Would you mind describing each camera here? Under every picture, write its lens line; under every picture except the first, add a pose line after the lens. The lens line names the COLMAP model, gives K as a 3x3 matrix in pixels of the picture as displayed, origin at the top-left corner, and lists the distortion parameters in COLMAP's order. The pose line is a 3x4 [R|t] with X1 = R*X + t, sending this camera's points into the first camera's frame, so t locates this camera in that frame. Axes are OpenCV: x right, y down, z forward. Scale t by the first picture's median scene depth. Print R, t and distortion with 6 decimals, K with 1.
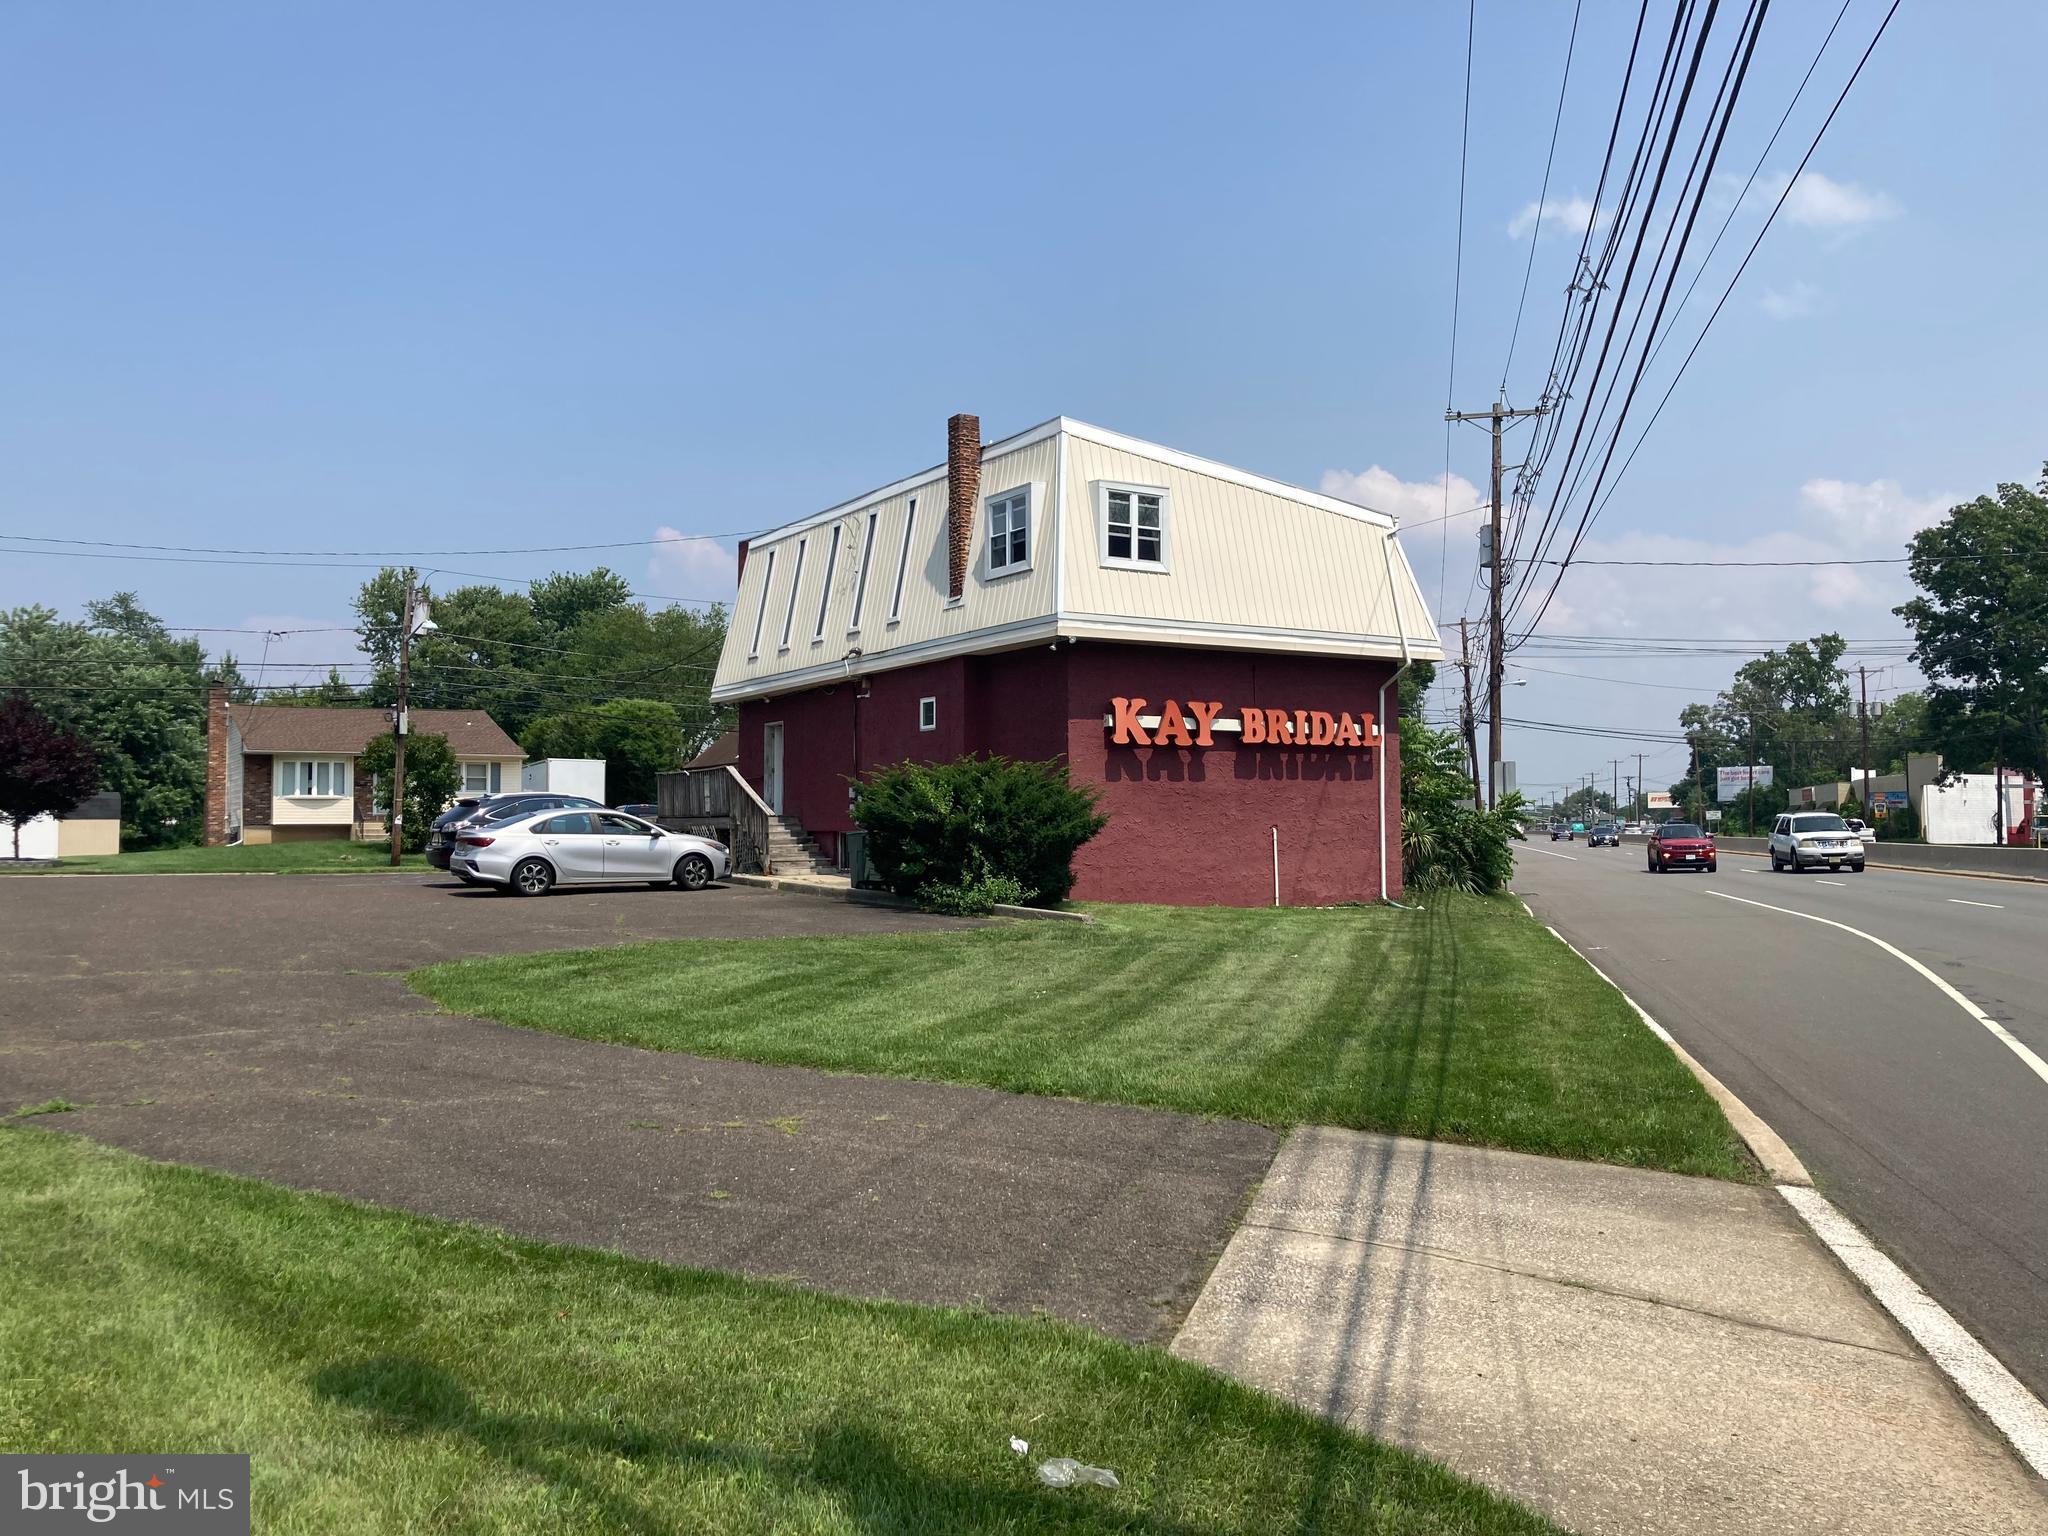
lens RADIAL K [[1608.0, 0, 1024.0], [0, 1608.0, 768.0], [0, 0, 1]] dist [0.099098, -0.247163]
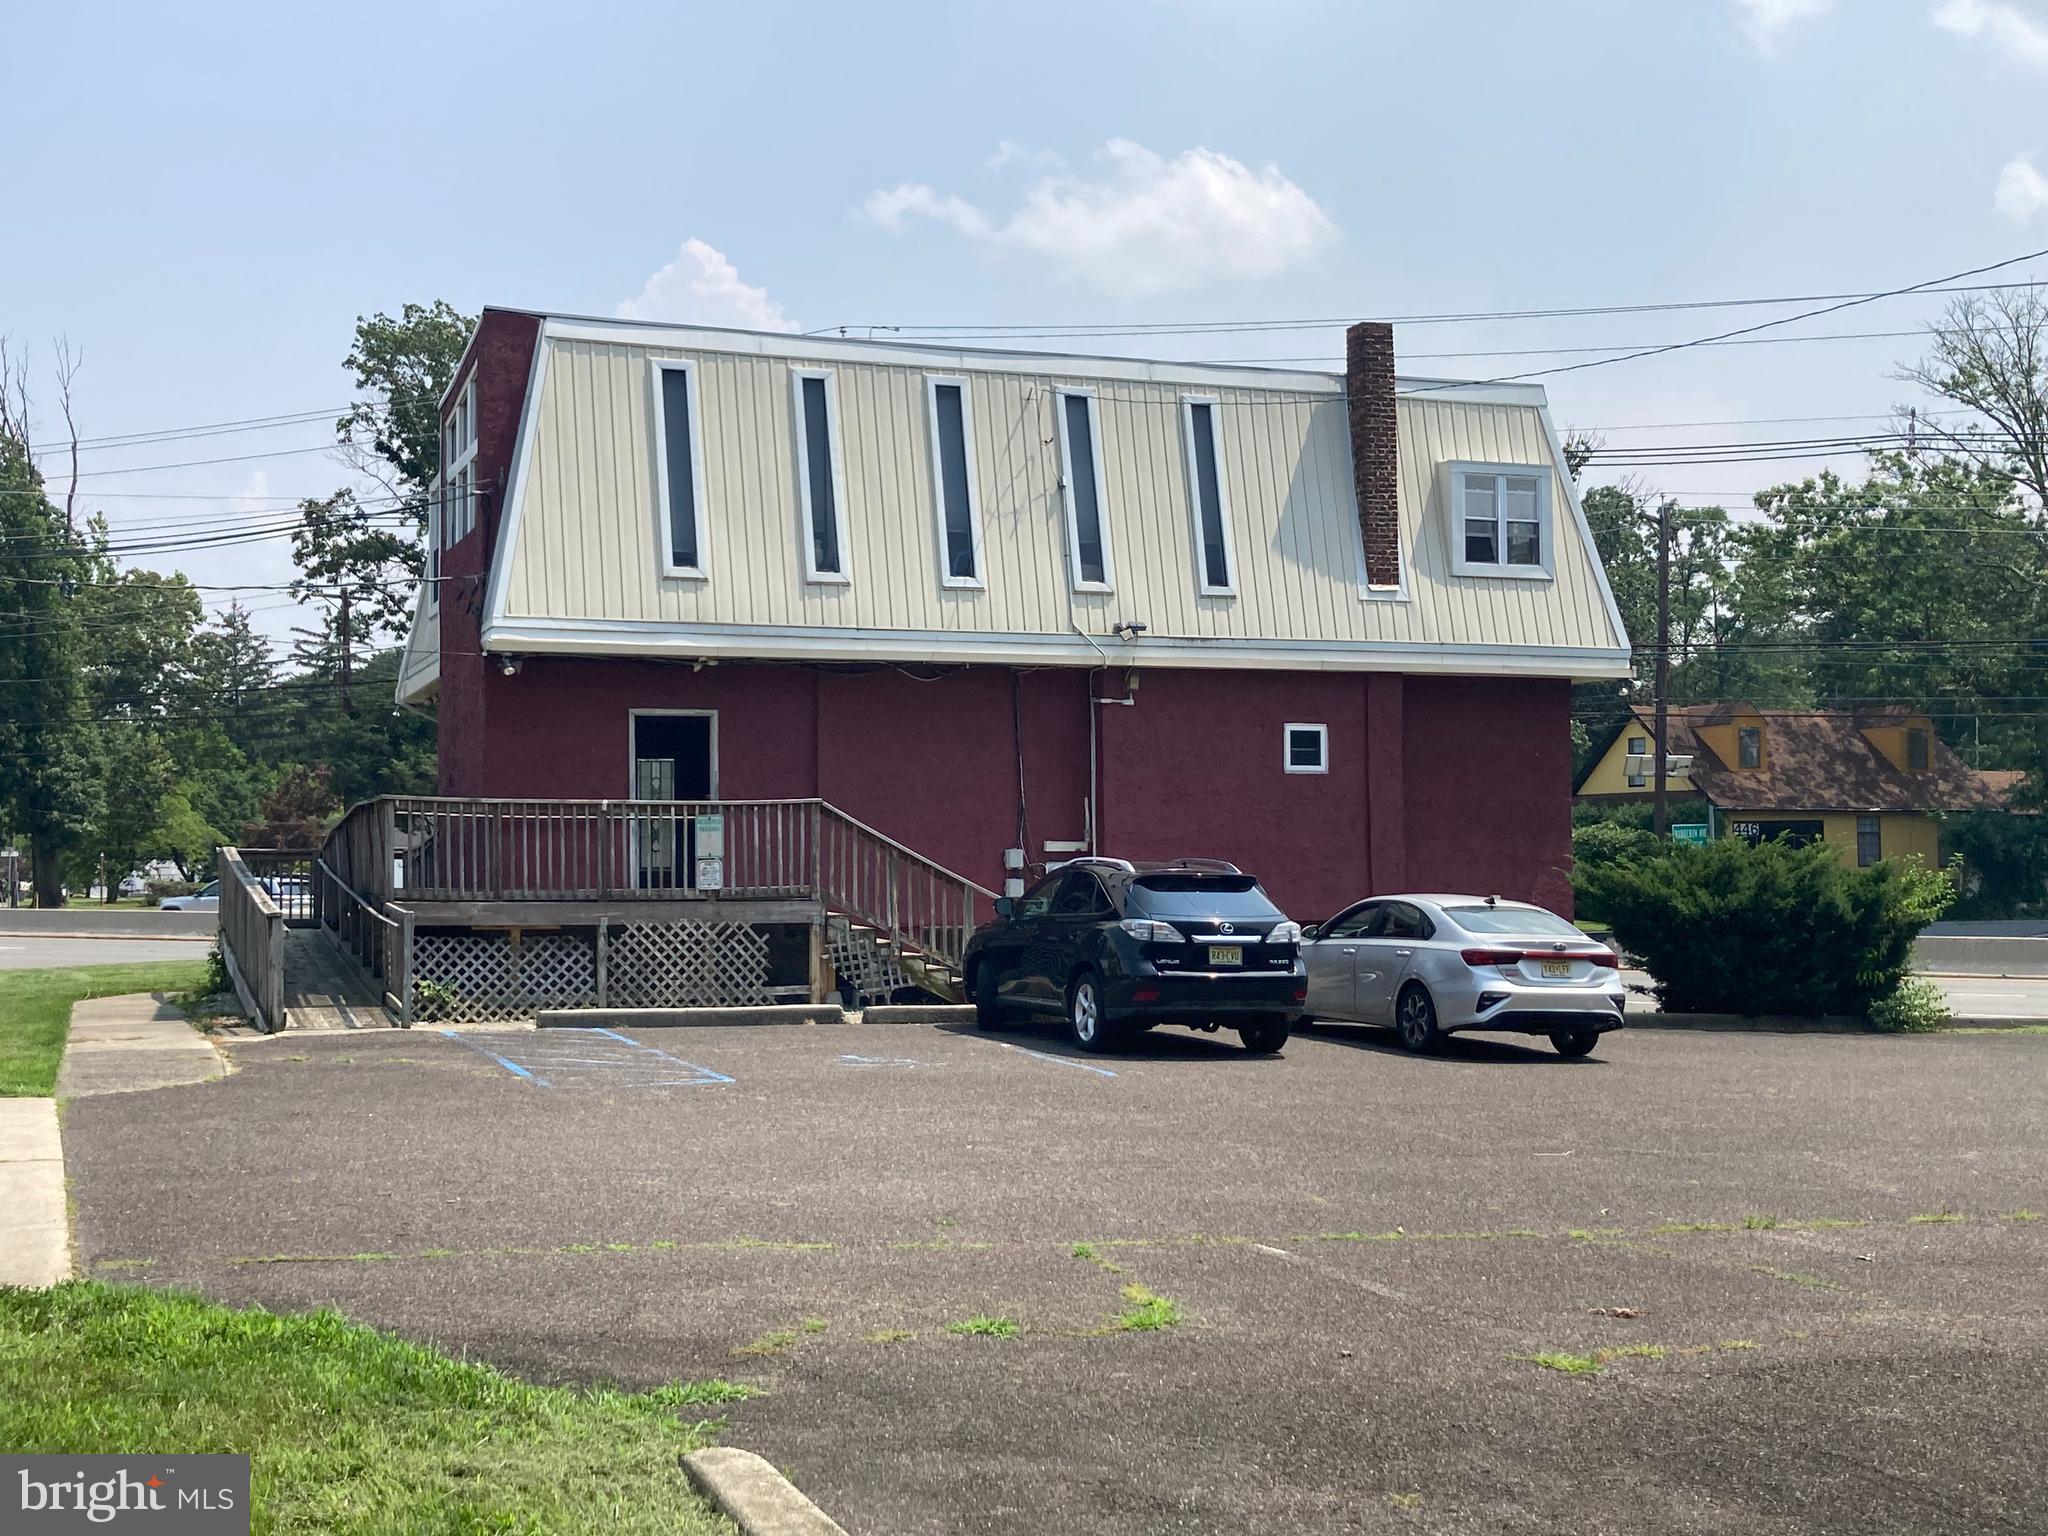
lens RADIAL K [[2457.9, 0, 1024.0], [0, 2457.9, 768.0], [0, 0, 1]] dist [0.238693, -1.118958]
pose [[0.232423, 0.055032, 0.971057, -1.136827], [-0.037300, 0.998168, -0.047640, 0.028730], [-0.971899, -0.025148, 0.234049, 0.928291]]
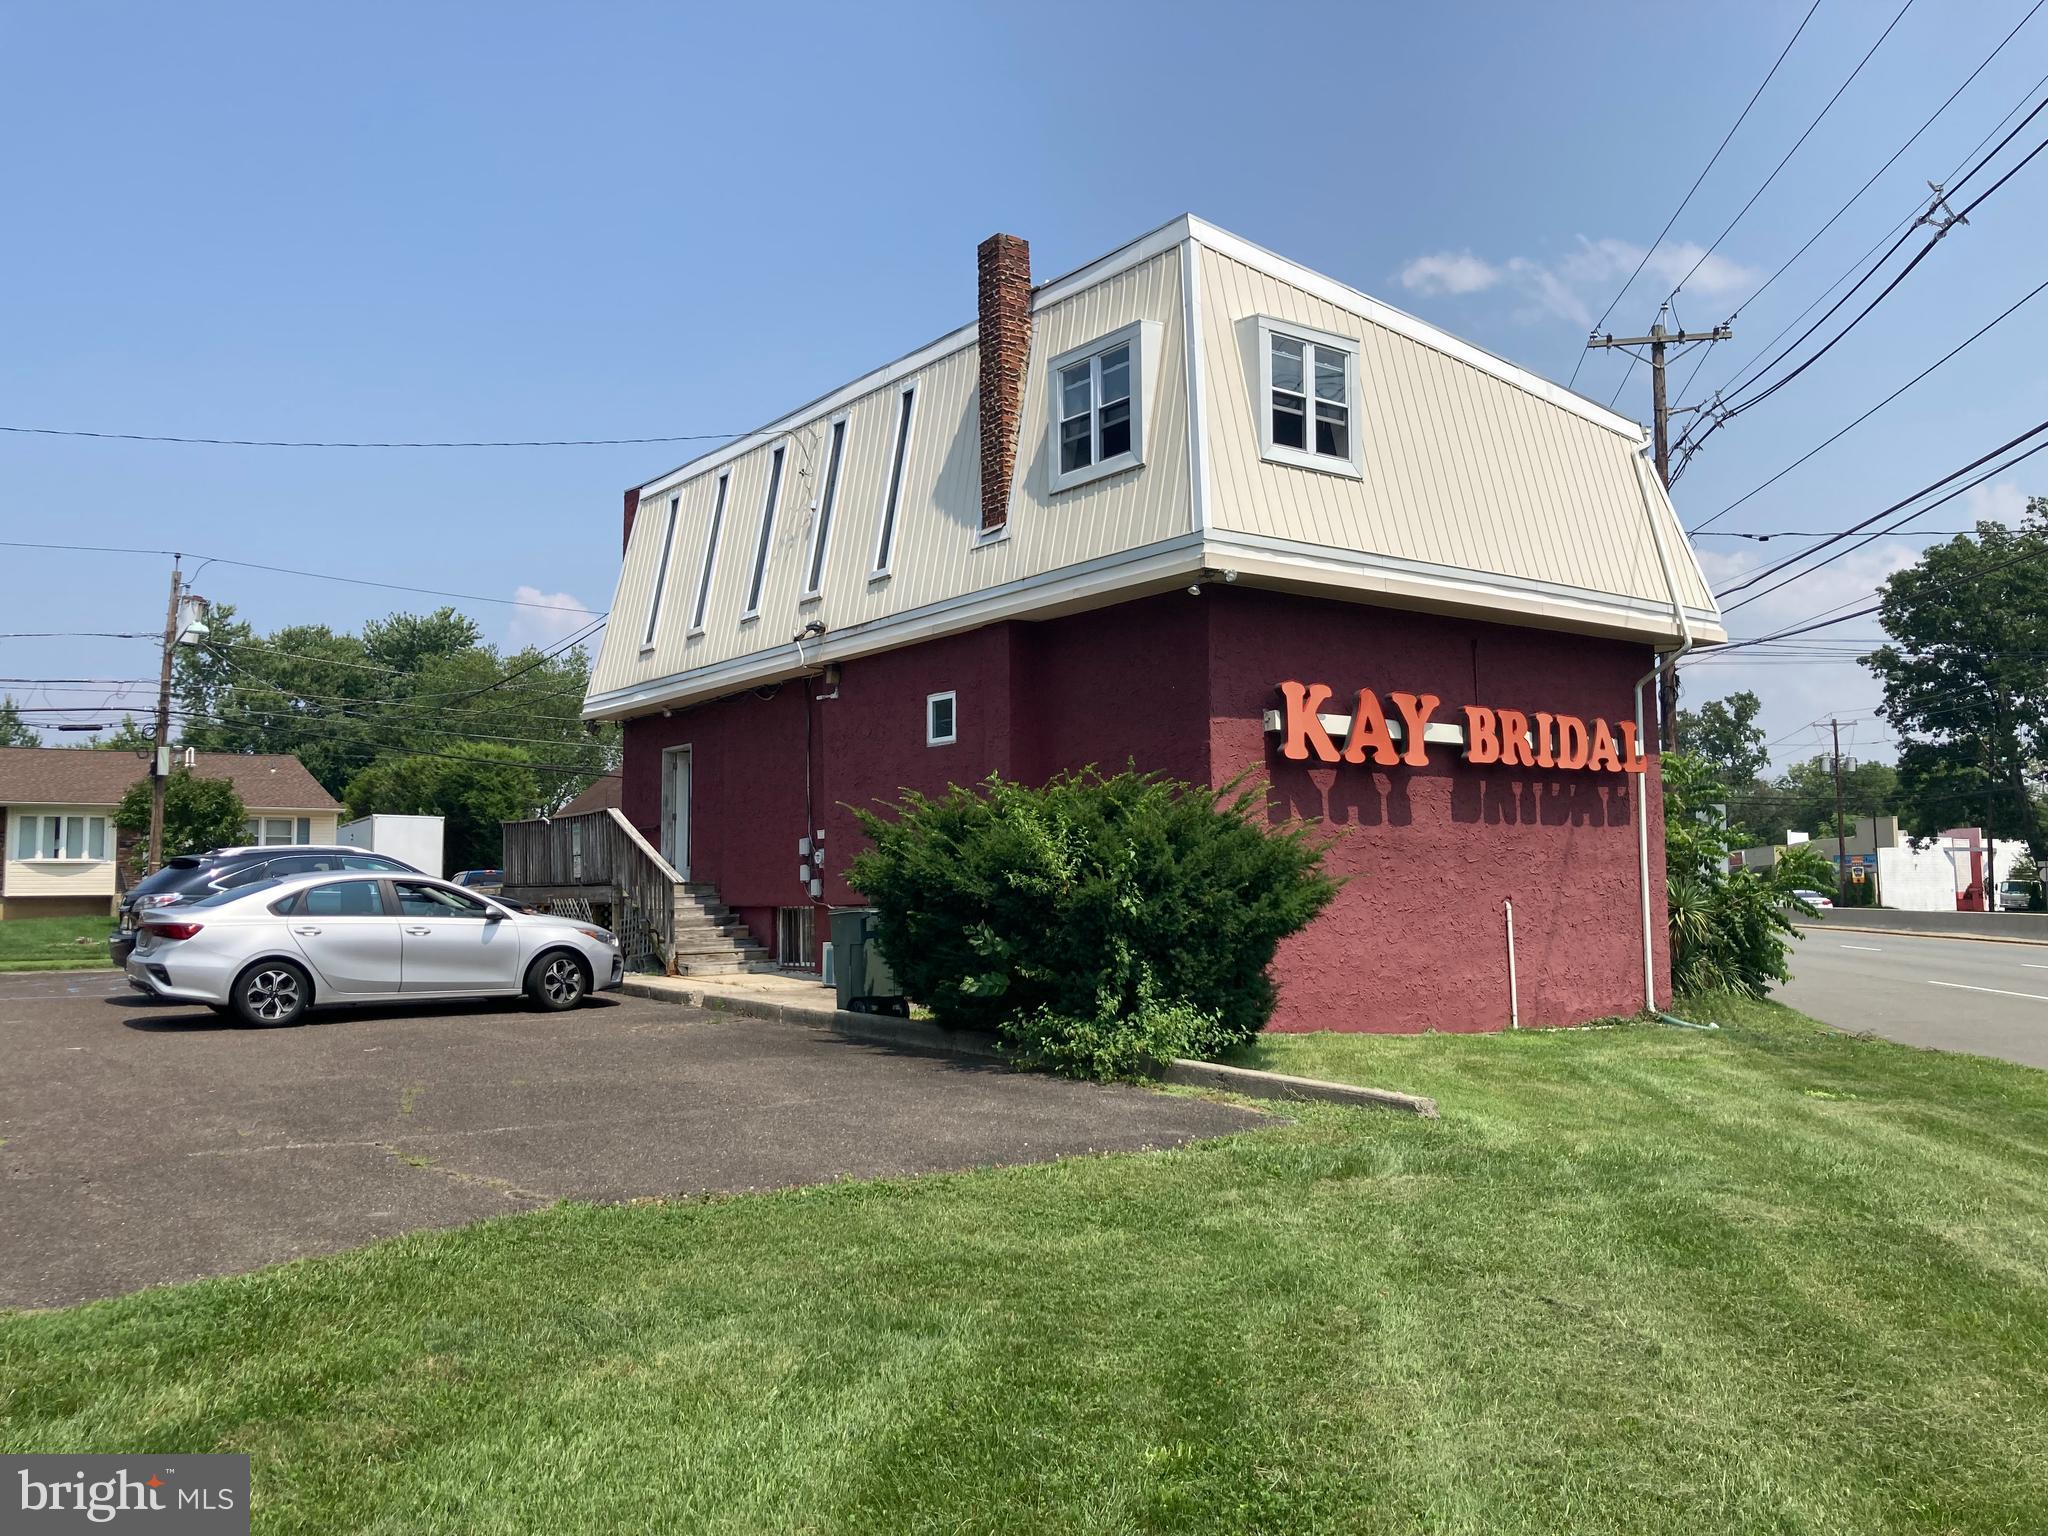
lens RADIAL K [[1635.5, 0, 983.9], [0, 1635.5, 771.0], [0, 0, 1]] dist [0.105639, -0.312155]
pose [[0.998378, 0.001645, 0.056903, -0.084314], [0.000551, 0.999256, -0.038568, 0.011719], [-0.056924, 0.038537, 0.997634, 0.389855]]
